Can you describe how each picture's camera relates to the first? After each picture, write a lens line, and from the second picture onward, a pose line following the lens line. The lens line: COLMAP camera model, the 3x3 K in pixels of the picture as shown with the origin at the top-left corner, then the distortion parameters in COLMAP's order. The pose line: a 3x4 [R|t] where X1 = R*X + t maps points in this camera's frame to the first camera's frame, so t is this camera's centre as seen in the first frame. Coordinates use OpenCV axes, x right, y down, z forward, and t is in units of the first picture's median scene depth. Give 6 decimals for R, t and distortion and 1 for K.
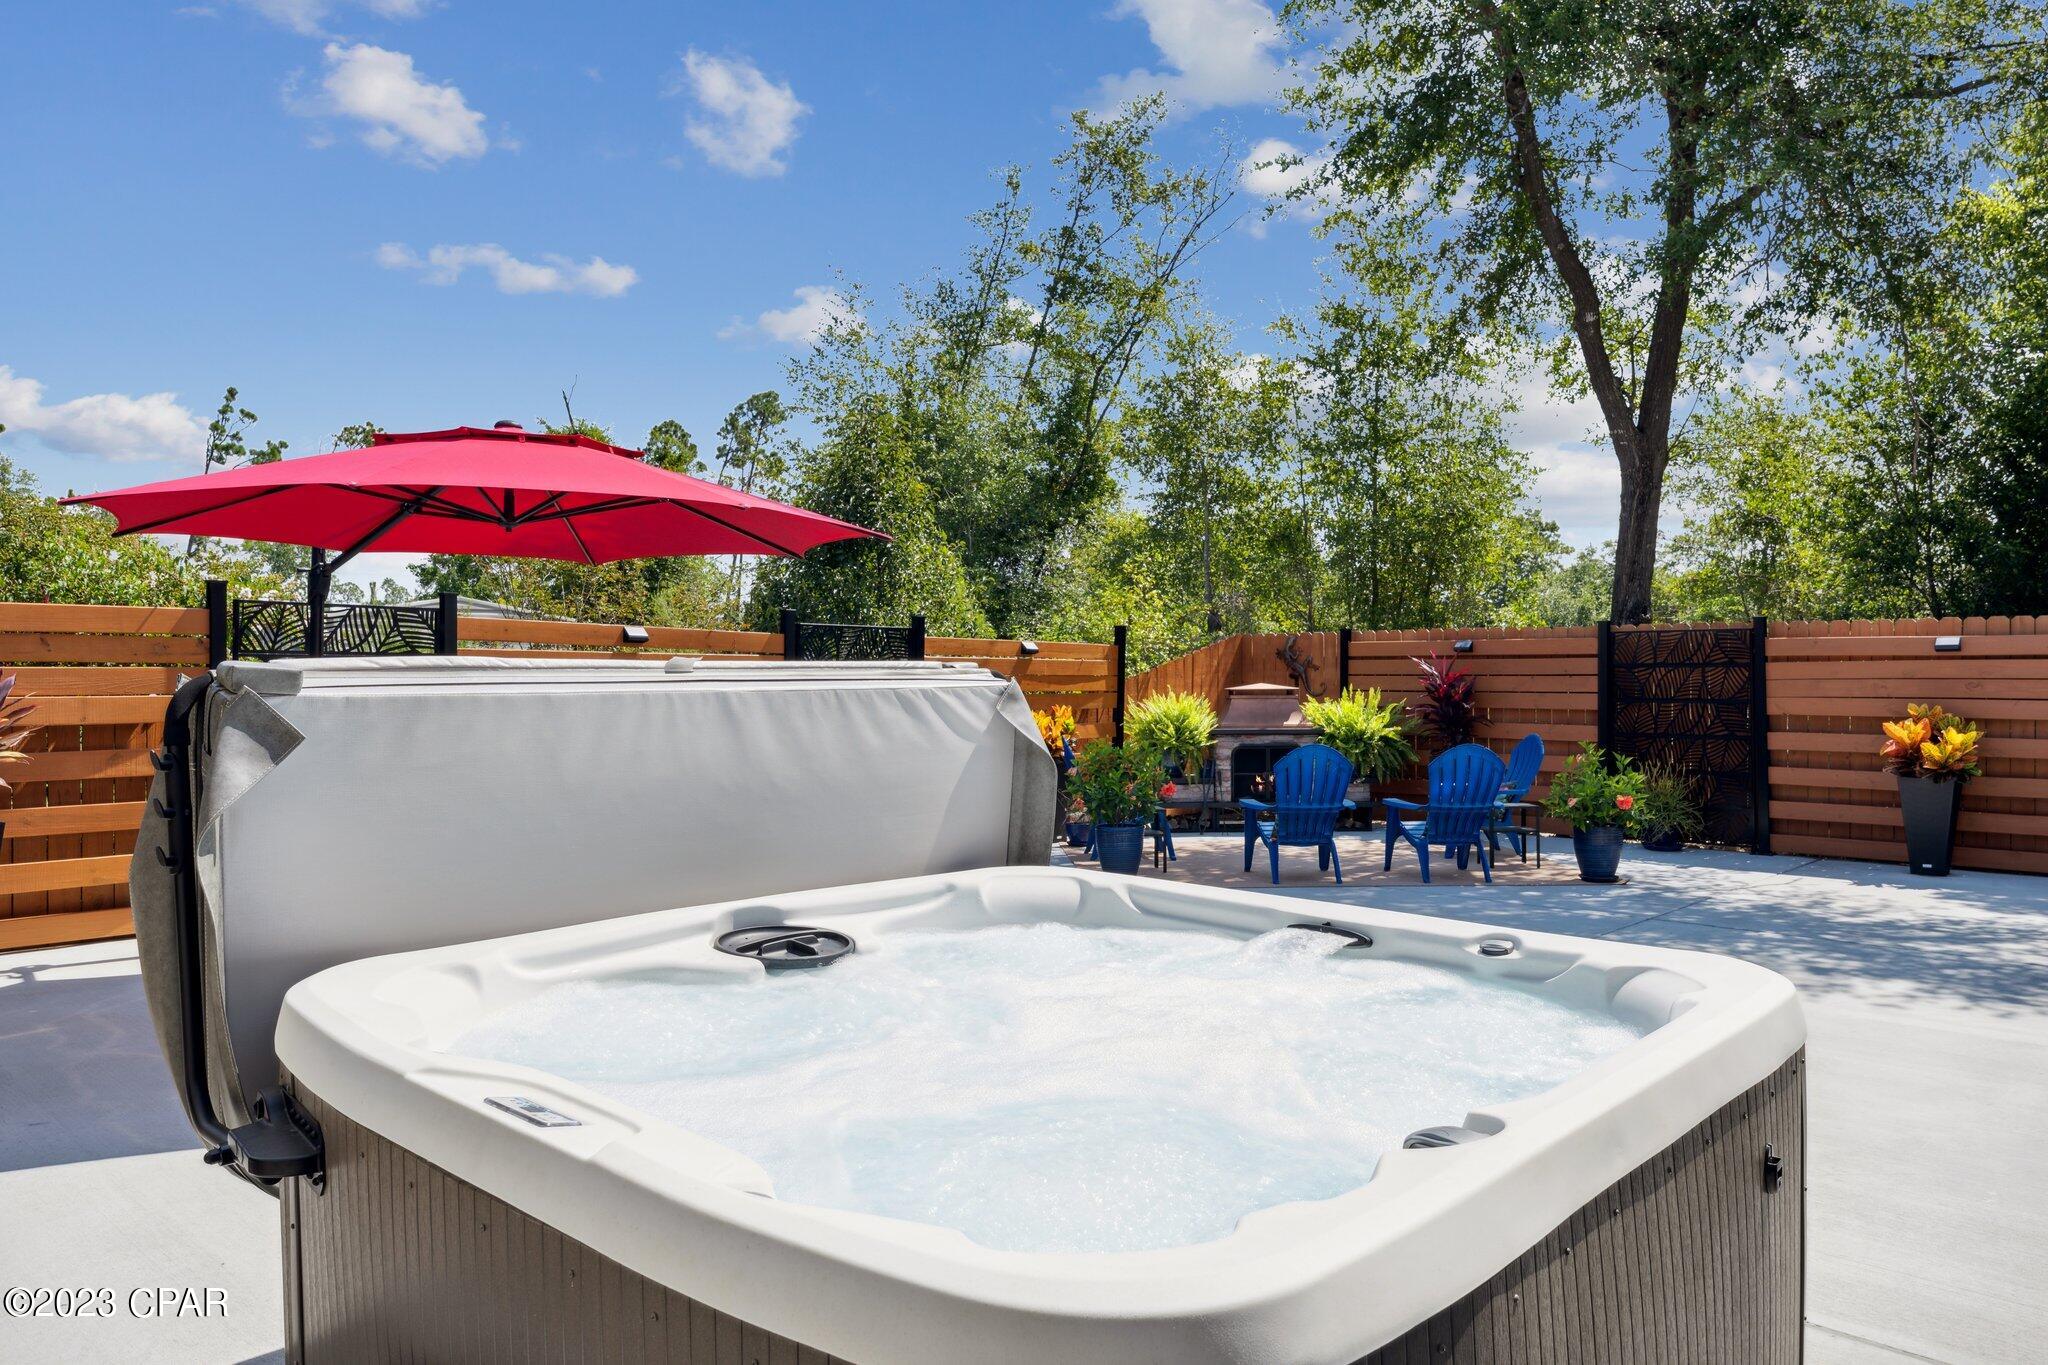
lens RADIAL K [[1421.0, 0, 1025.3], [0, 1421.0, 671.7], [0, 0, 1]] dist [0.011664, 0.001486]
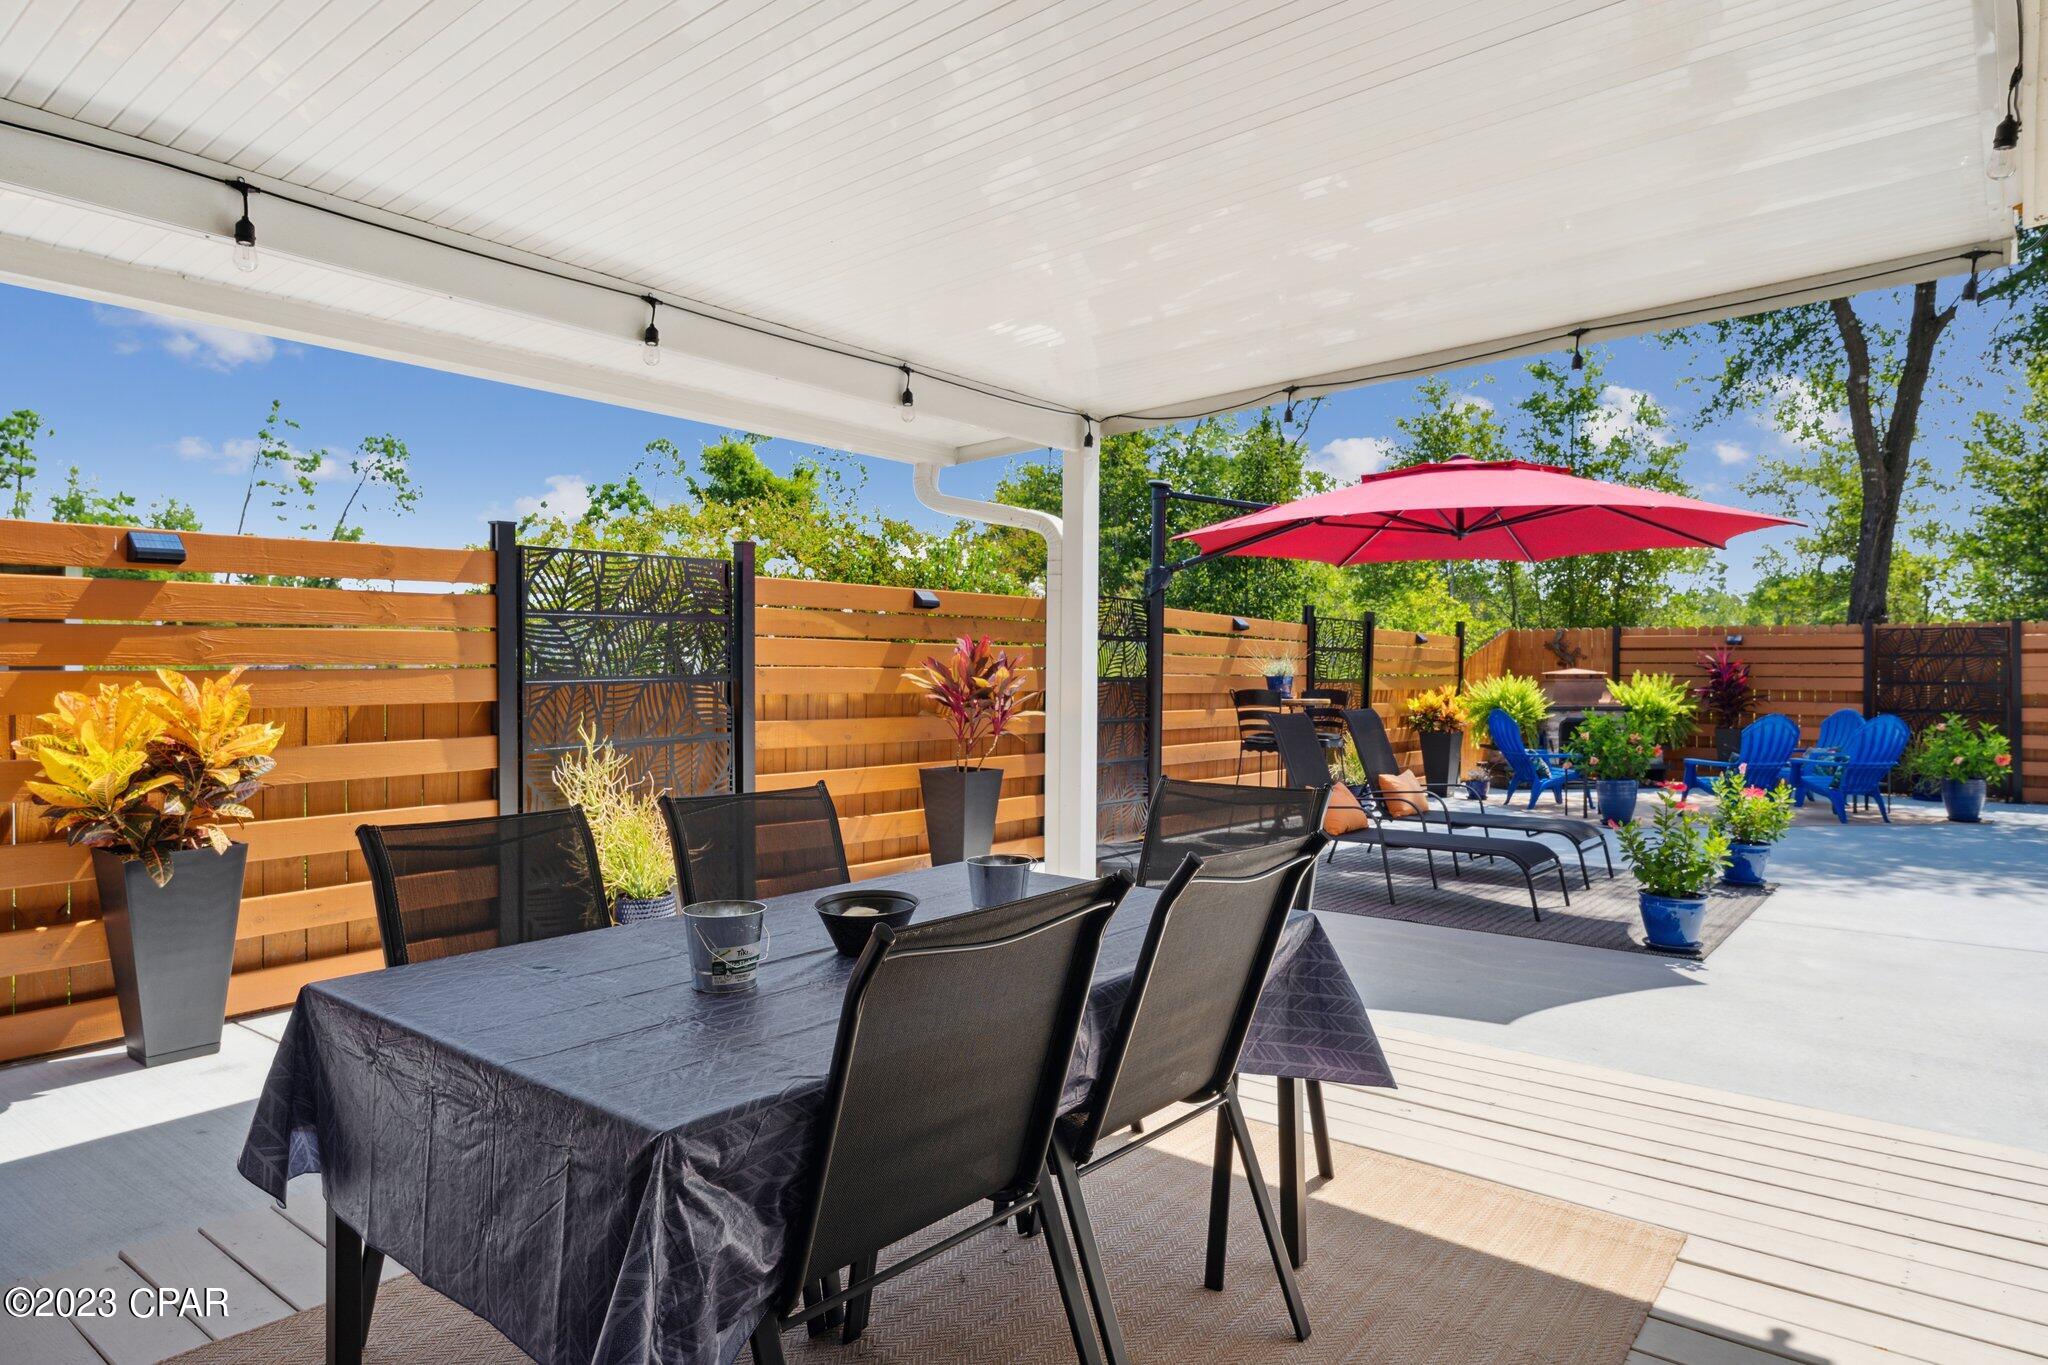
lens RADIAL K [[1258.6, 0, 1035.4], [0, 1258.6, 674.3], [0, 0, 1]] dist [0.002194, 0.001716]
pose [[0.996176, 0.005917, 0.087170, -0.404113], [-0.006410, 0.999965, 0.005380, 0.010245], [-0.087135, -0.005919, 0.996179, -0.045260]]
